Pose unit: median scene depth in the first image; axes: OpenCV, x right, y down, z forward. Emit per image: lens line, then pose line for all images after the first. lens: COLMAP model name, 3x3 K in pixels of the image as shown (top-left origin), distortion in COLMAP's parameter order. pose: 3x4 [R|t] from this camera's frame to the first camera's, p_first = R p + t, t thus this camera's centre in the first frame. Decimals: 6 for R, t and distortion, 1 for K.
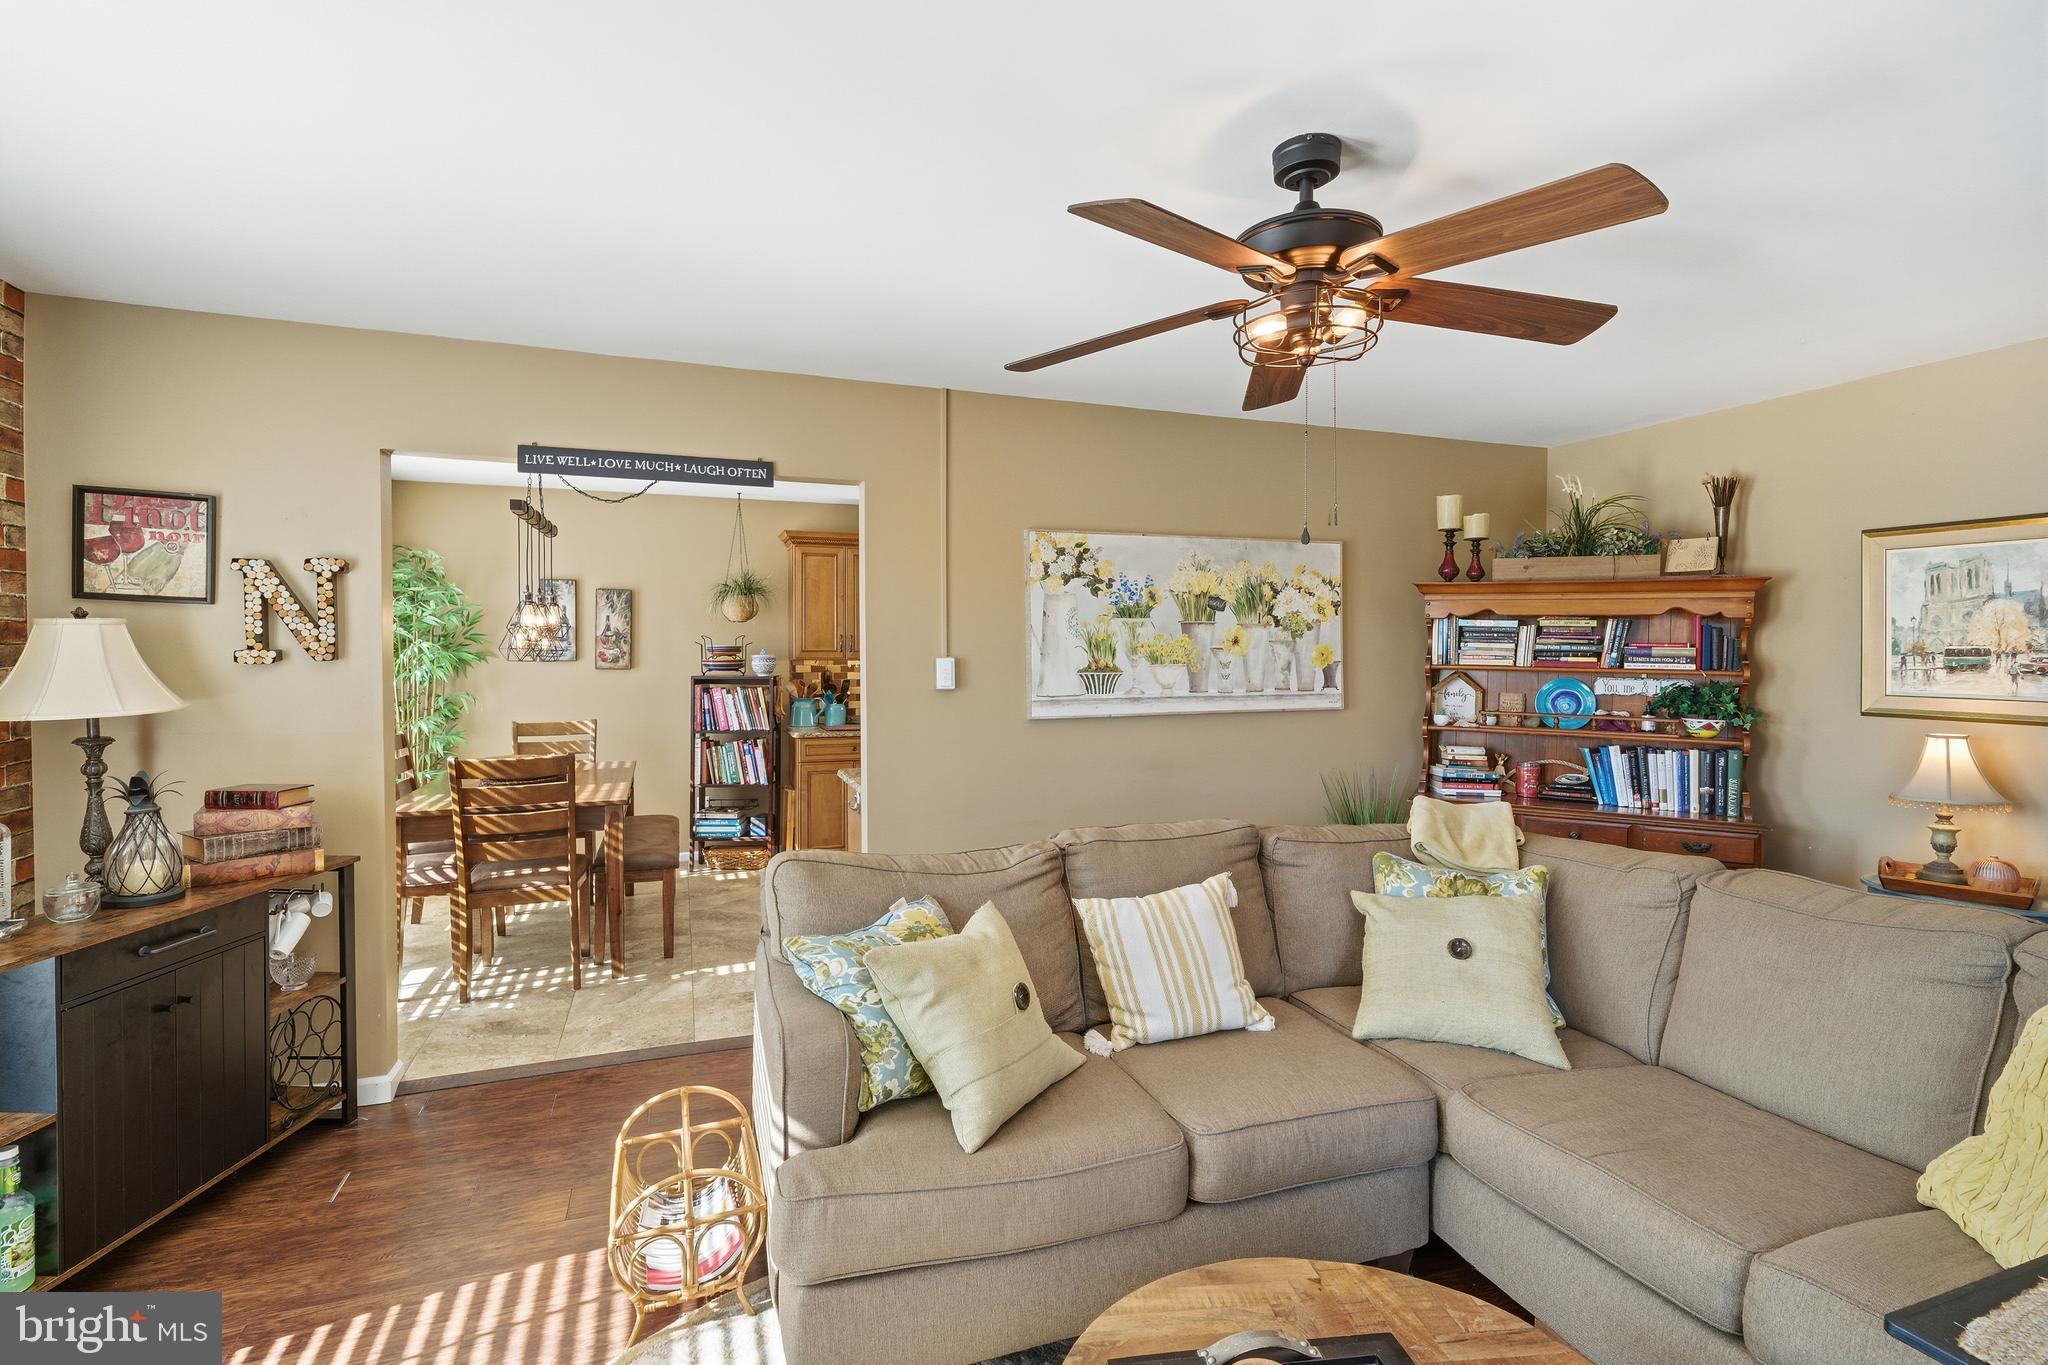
lens RADIAL K [[953.6, 0, 1030.9], [0, 953.6, 669.9], [0, 0, 1]] dist [-0.001929, -0.000084]
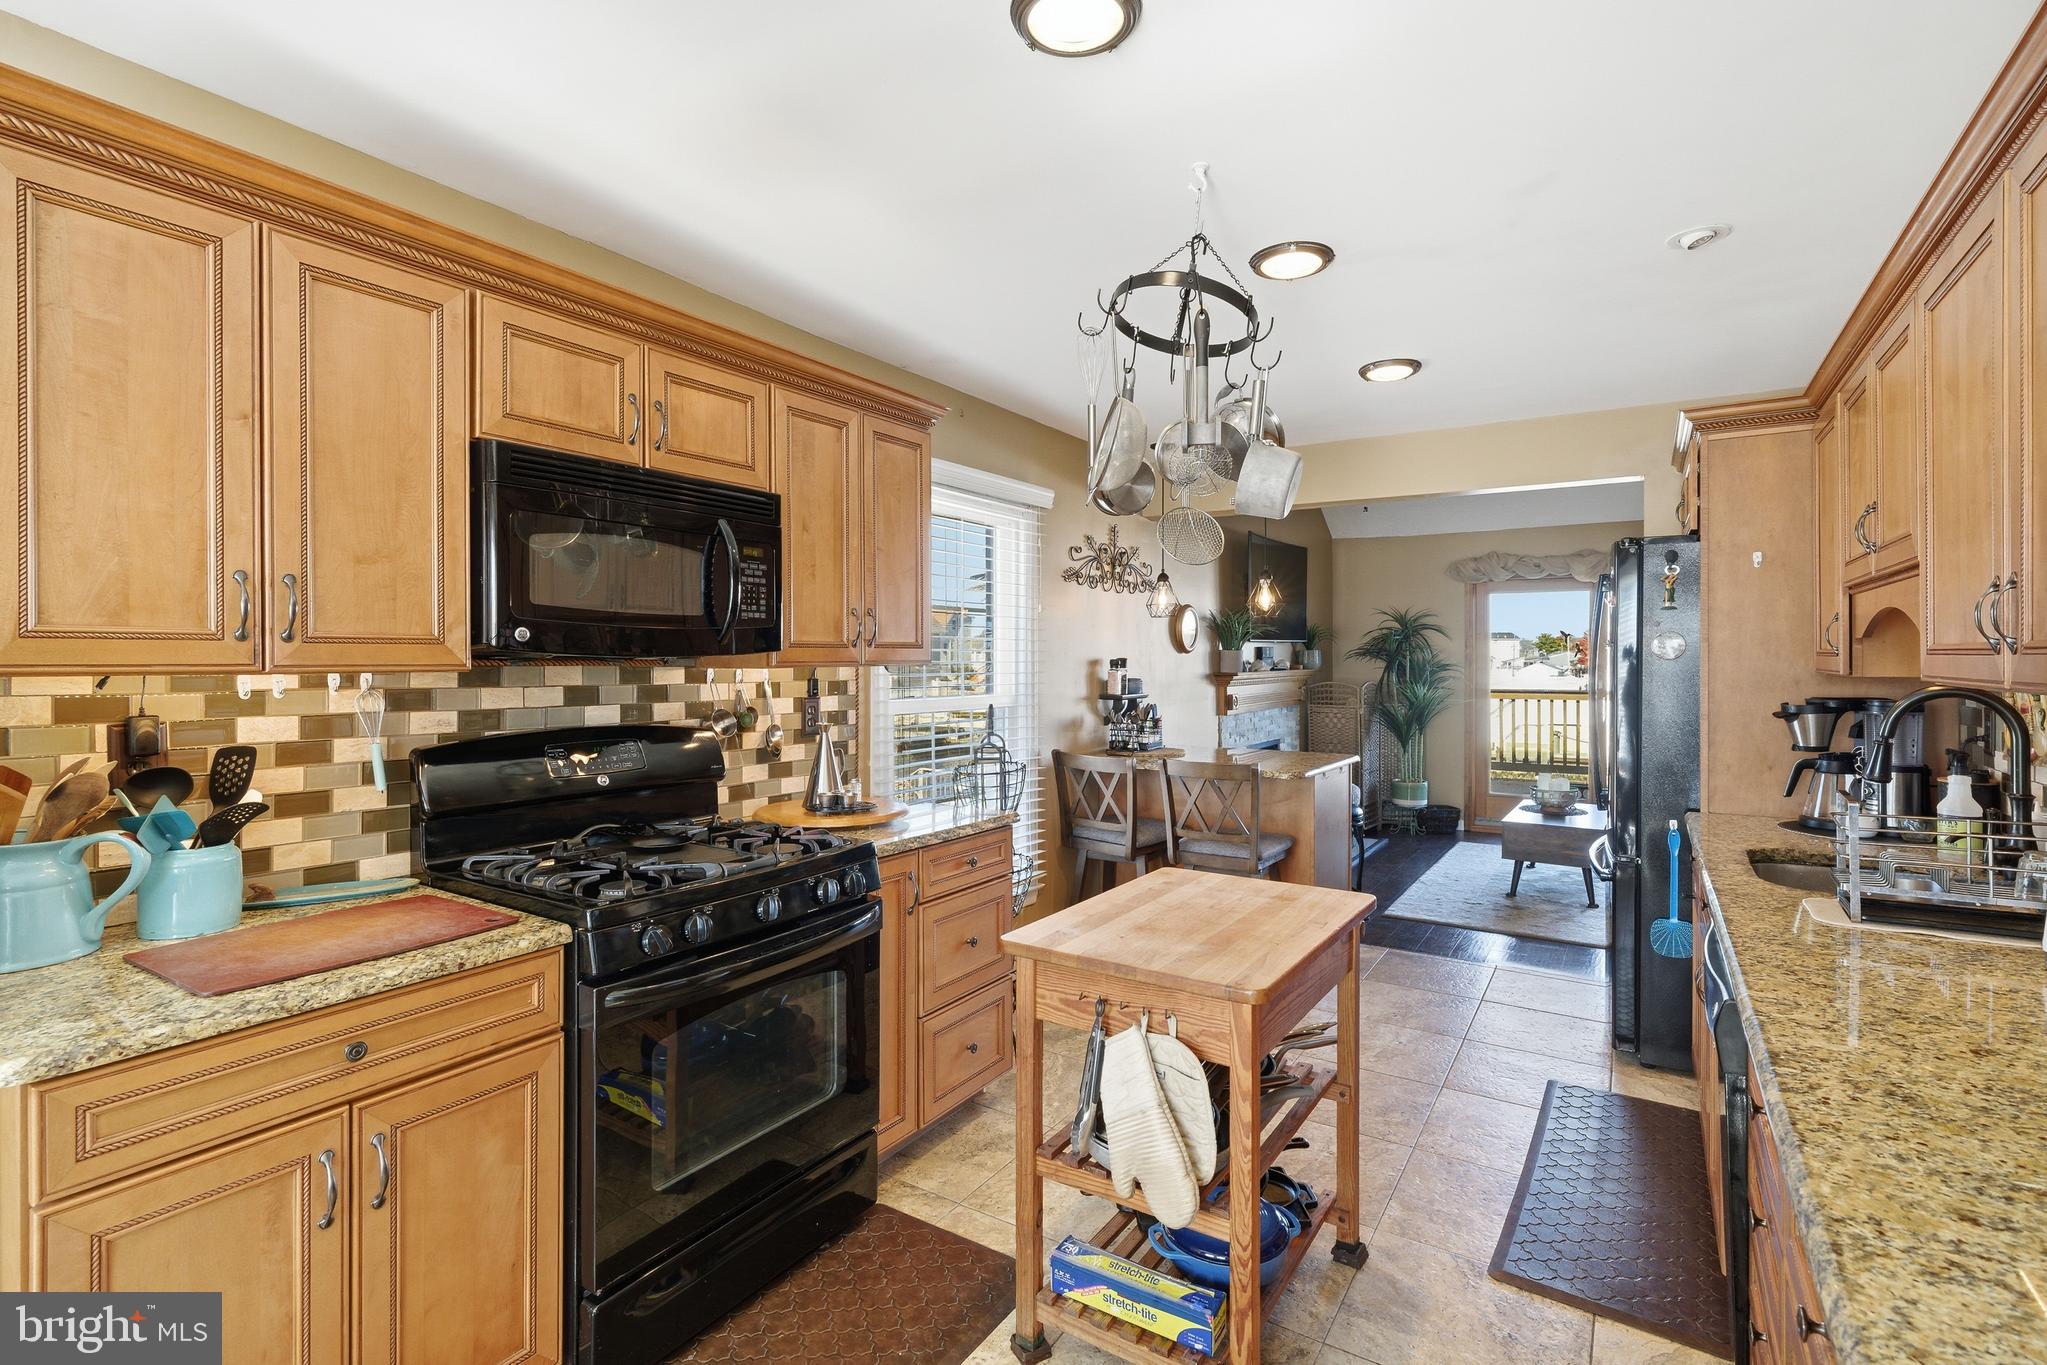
lens RADIAL K [[953.2, 0, 1022.6], [0, 953.2, 666.9], [0, 0, 1]] dist [-0.001929, -0.000084]
pose [[0.797618, -0.006294, 0.603130, -0.178965], [0.012182, 0.999910, -0.005675, -0.007790], [-0.603039, 0.011874, 0.797623, 0.655908]]
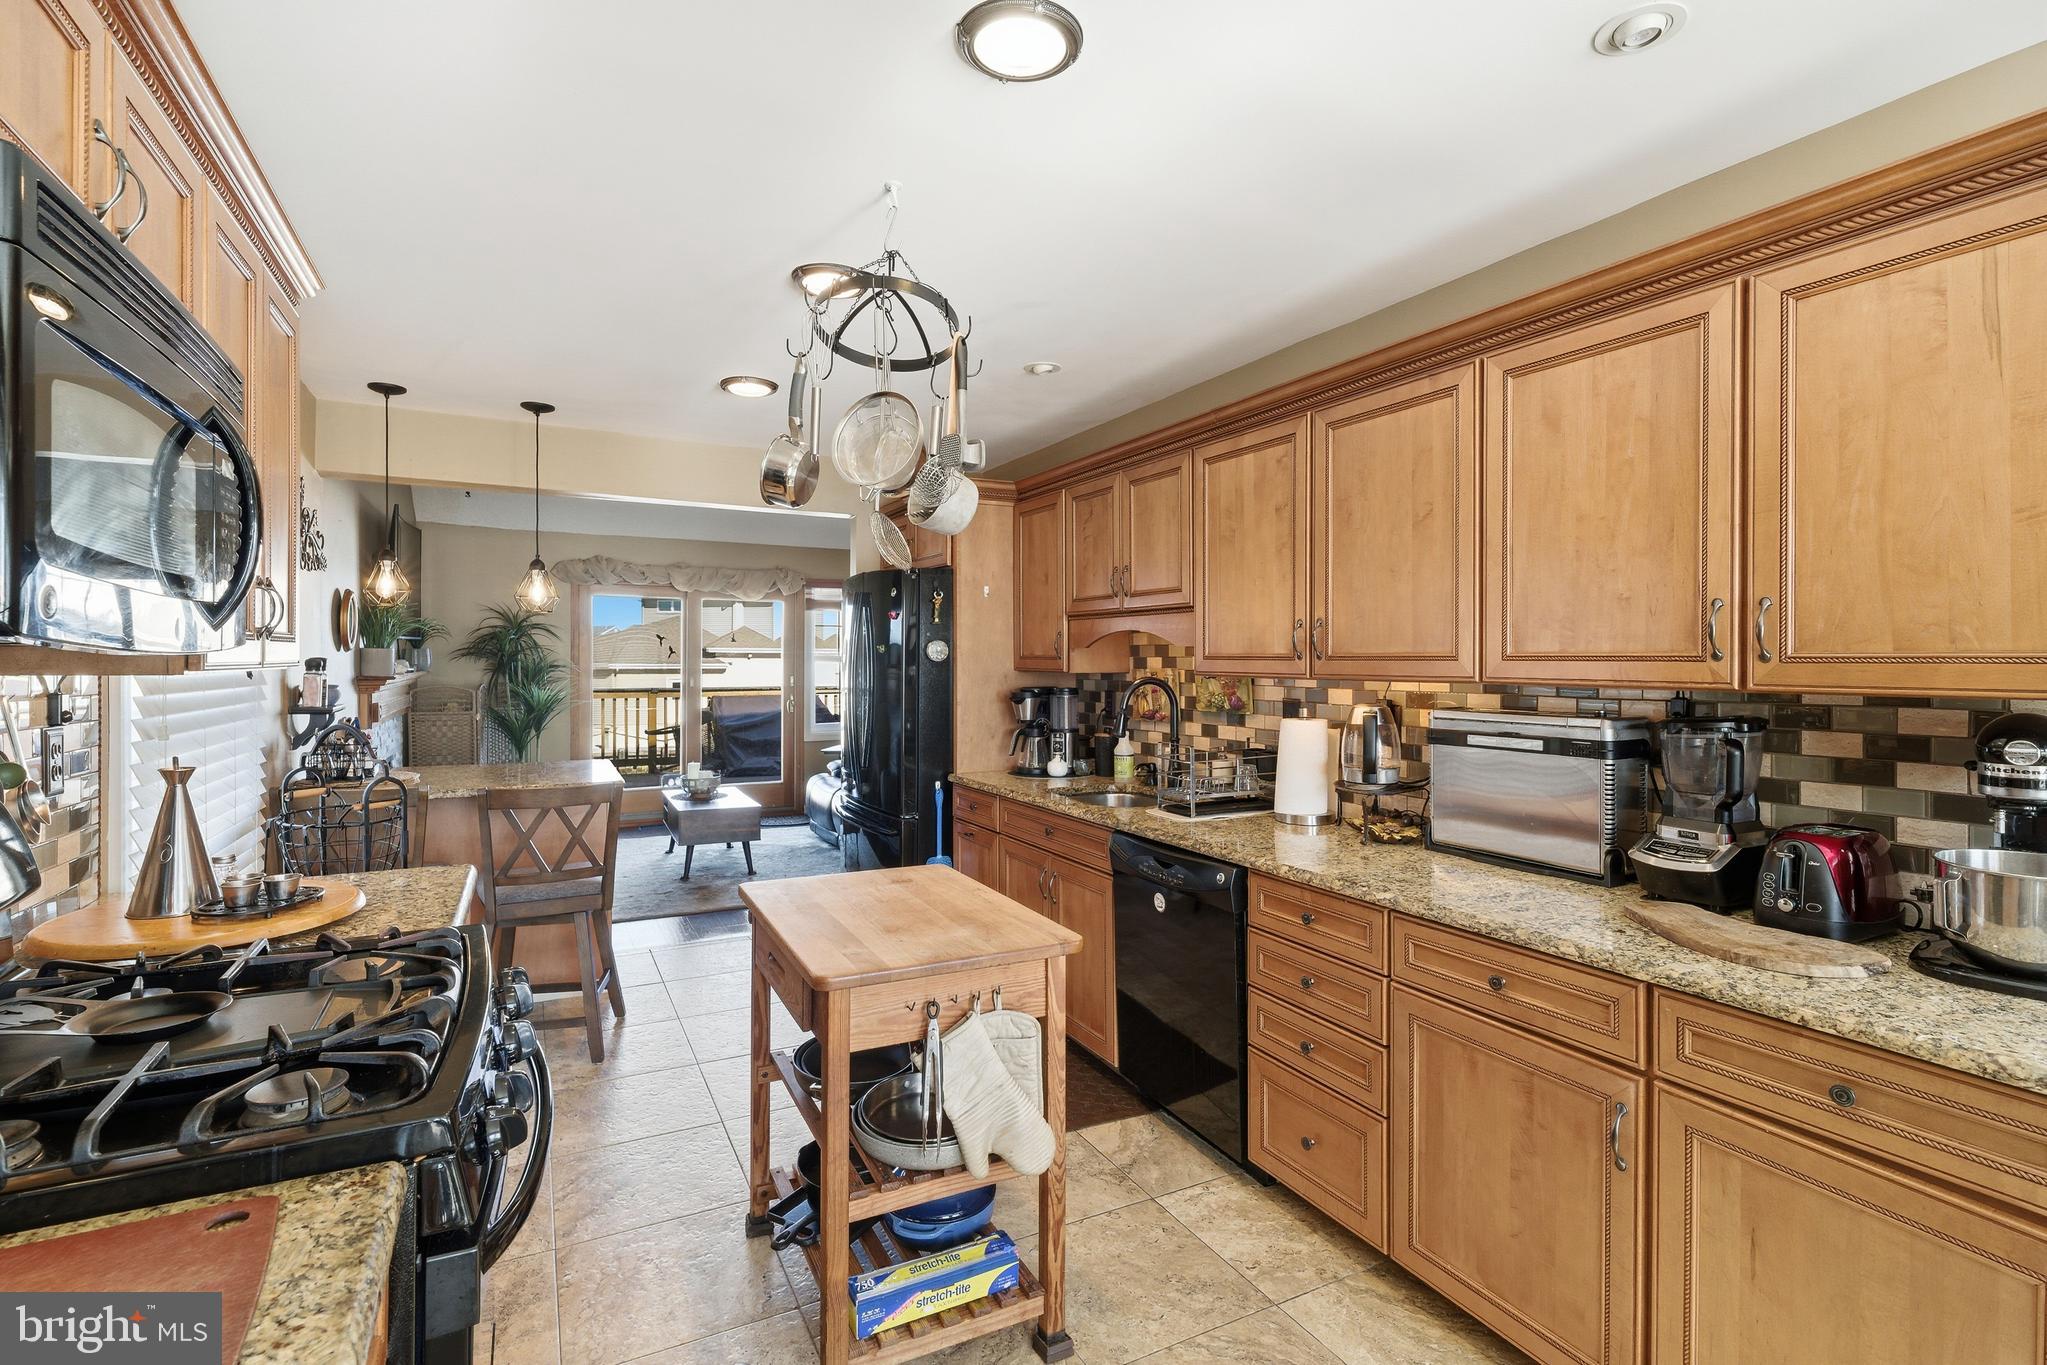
lens RADIAL K [[953.2, 0, 1017.4], [0, 953.2, 670.8], [0, 0, 1]] dist [-0.001929, -0.000084]
pose [[-0.129975, -0.011190, 0.991454, -0.278496], [0.013798, 0.999819, 0.013094, -0.011914], [-0.991421, 0.015382, -0.129798, 0.894366]]
